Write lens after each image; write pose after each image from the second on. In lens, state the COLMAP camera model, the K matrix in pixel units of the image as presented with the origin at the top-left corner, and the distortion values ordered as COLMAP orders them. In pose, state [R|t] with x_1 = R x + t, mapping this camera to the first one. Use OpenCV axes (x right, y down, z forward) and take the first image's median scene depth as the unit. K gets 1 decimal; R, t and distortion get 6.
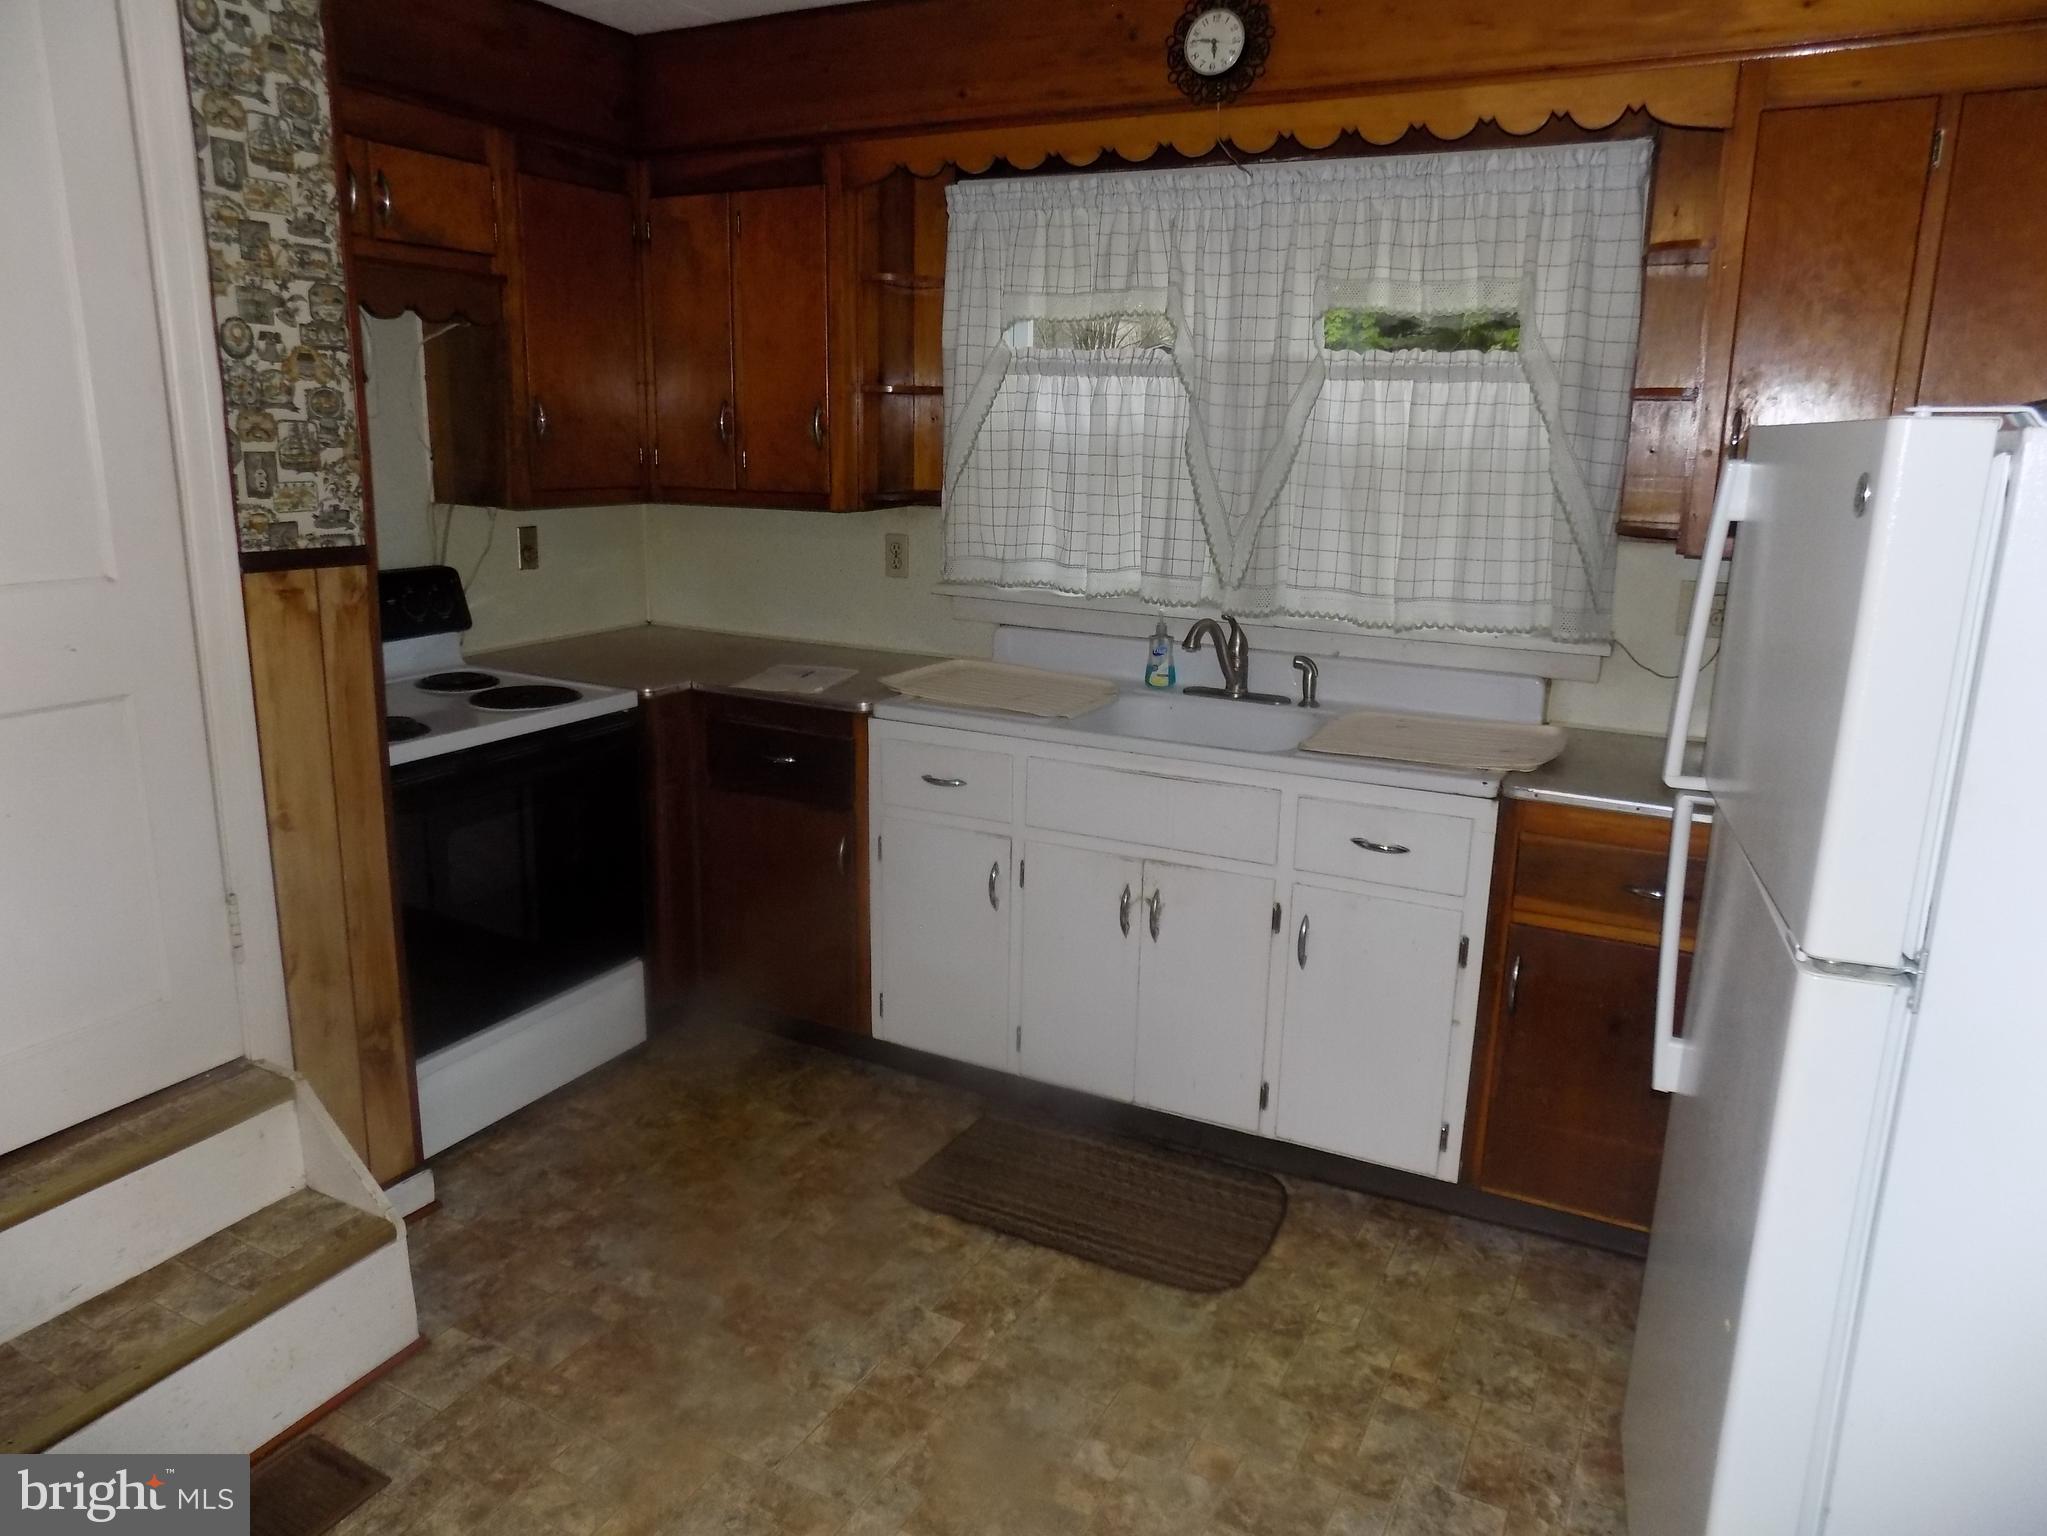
lens RADIAL K [[1372.8, 0, 1024.1], [0, 1372.8, 761.2], [0, 0, 1]] dist [-0.084896, 0.075444]
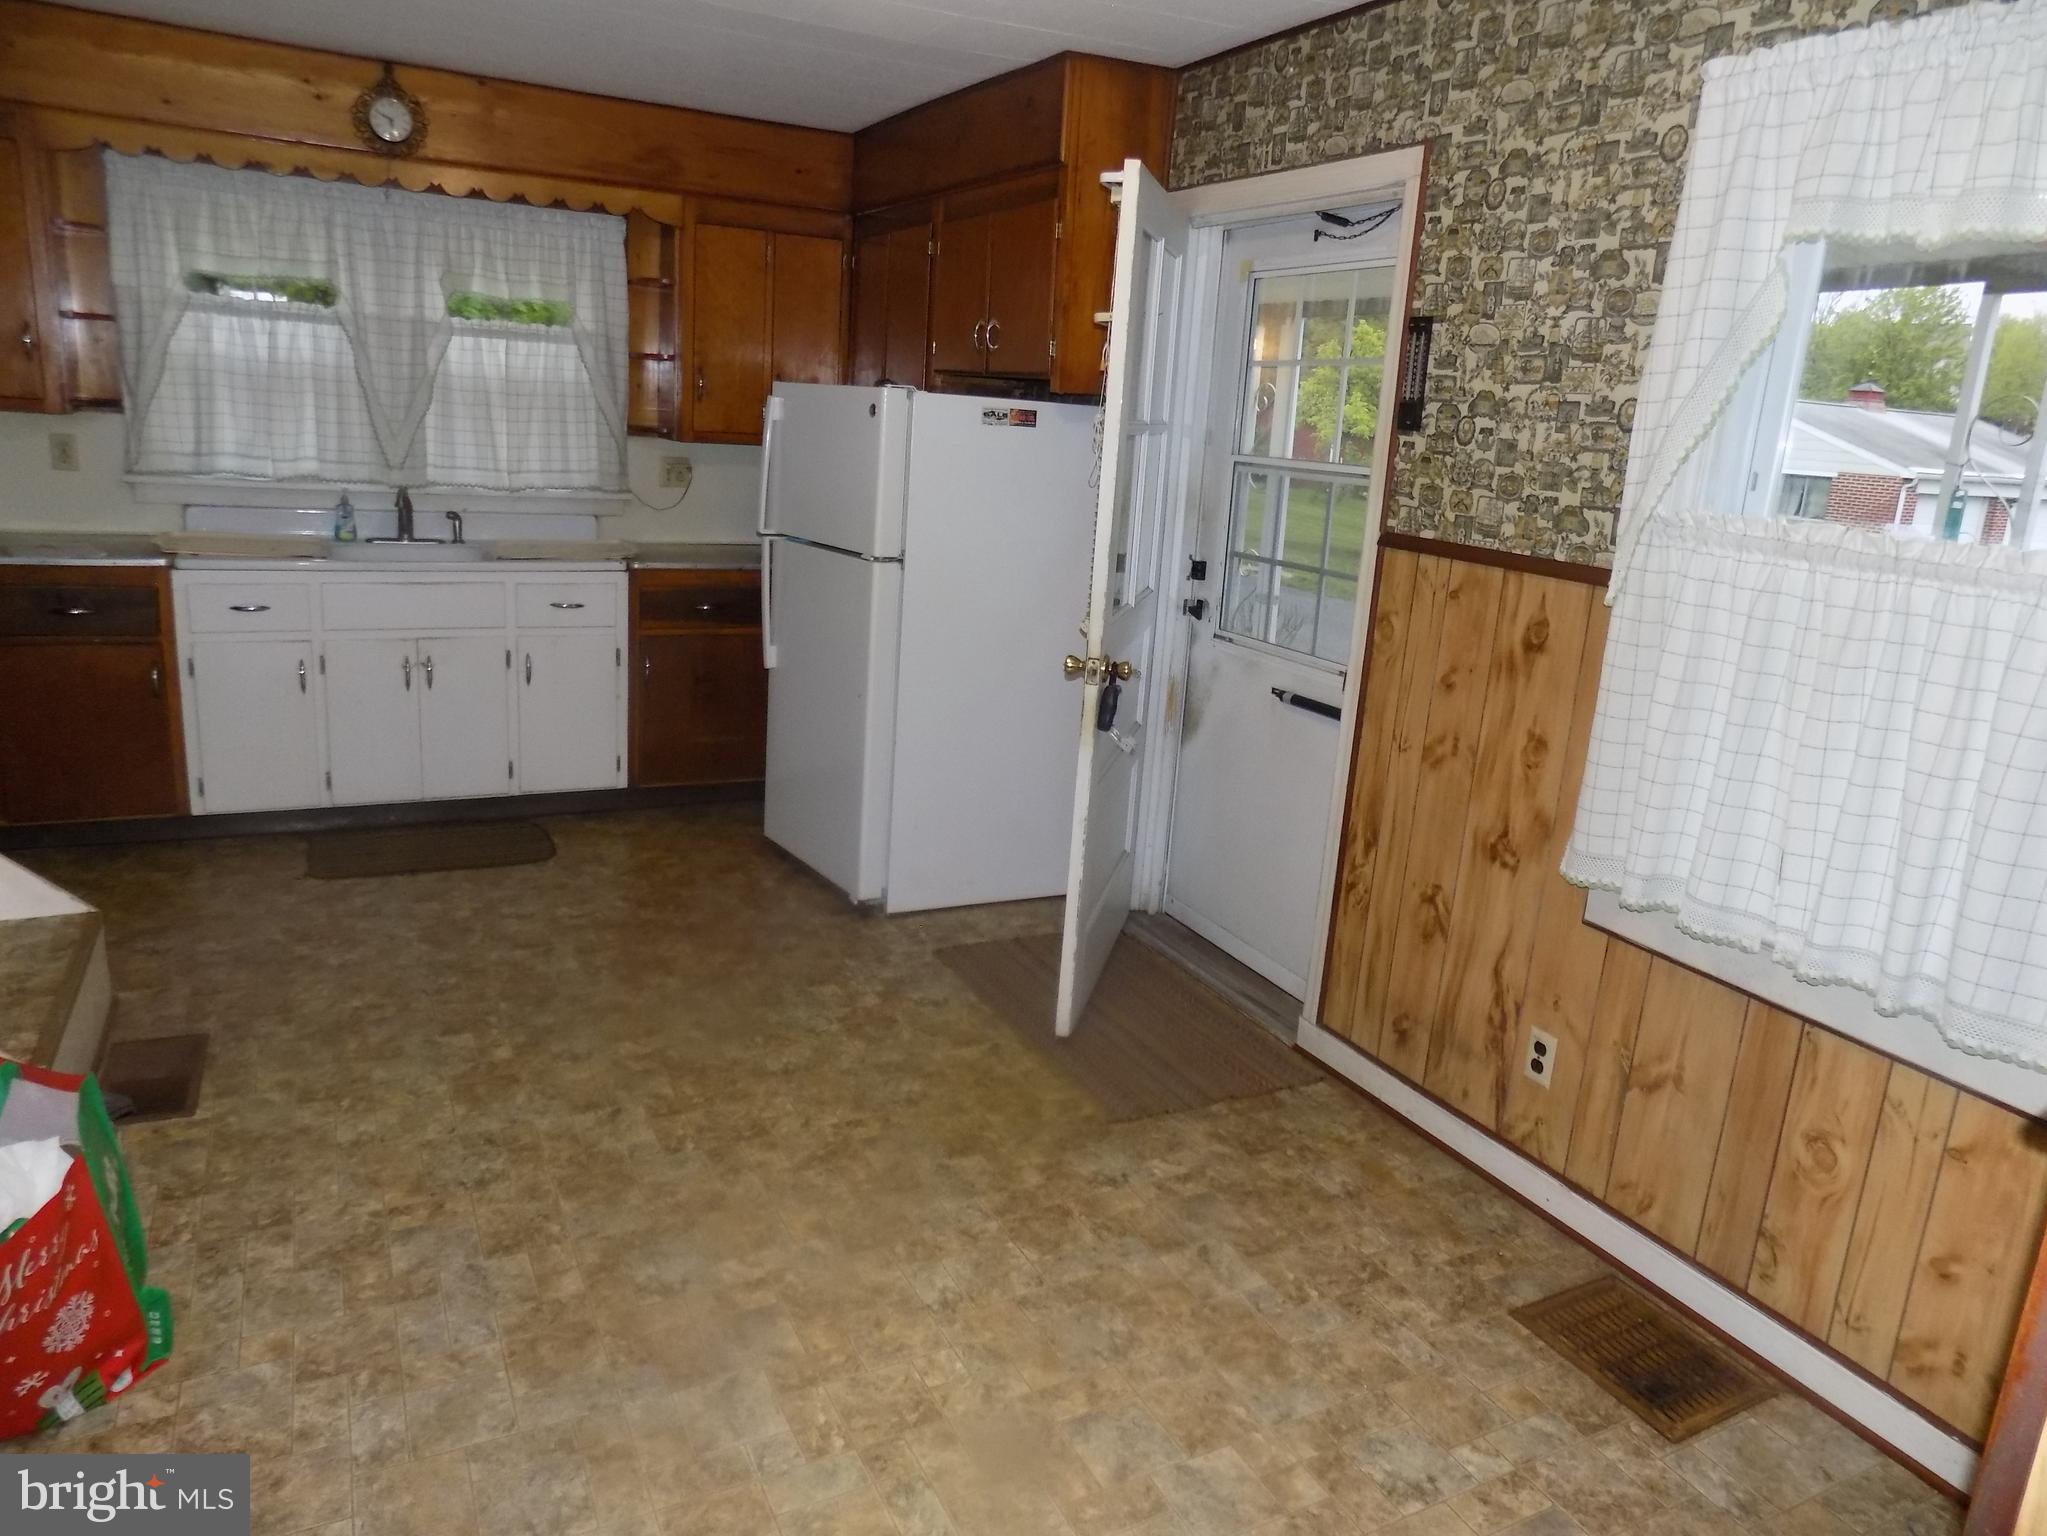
lens RADIAL K [[1372.8, 0, 1024.1], [0, 1372.8, 761.2], [0, 0, 1]] dist [-0.084896, 0.075444]
pose [[0.579380, -0.179346, 0.795081, -0.739120], [0.133088, 0.983215, 0.124801, 0.104463], [-0.804118, 0.033508, 0.593524, -0.469271]]
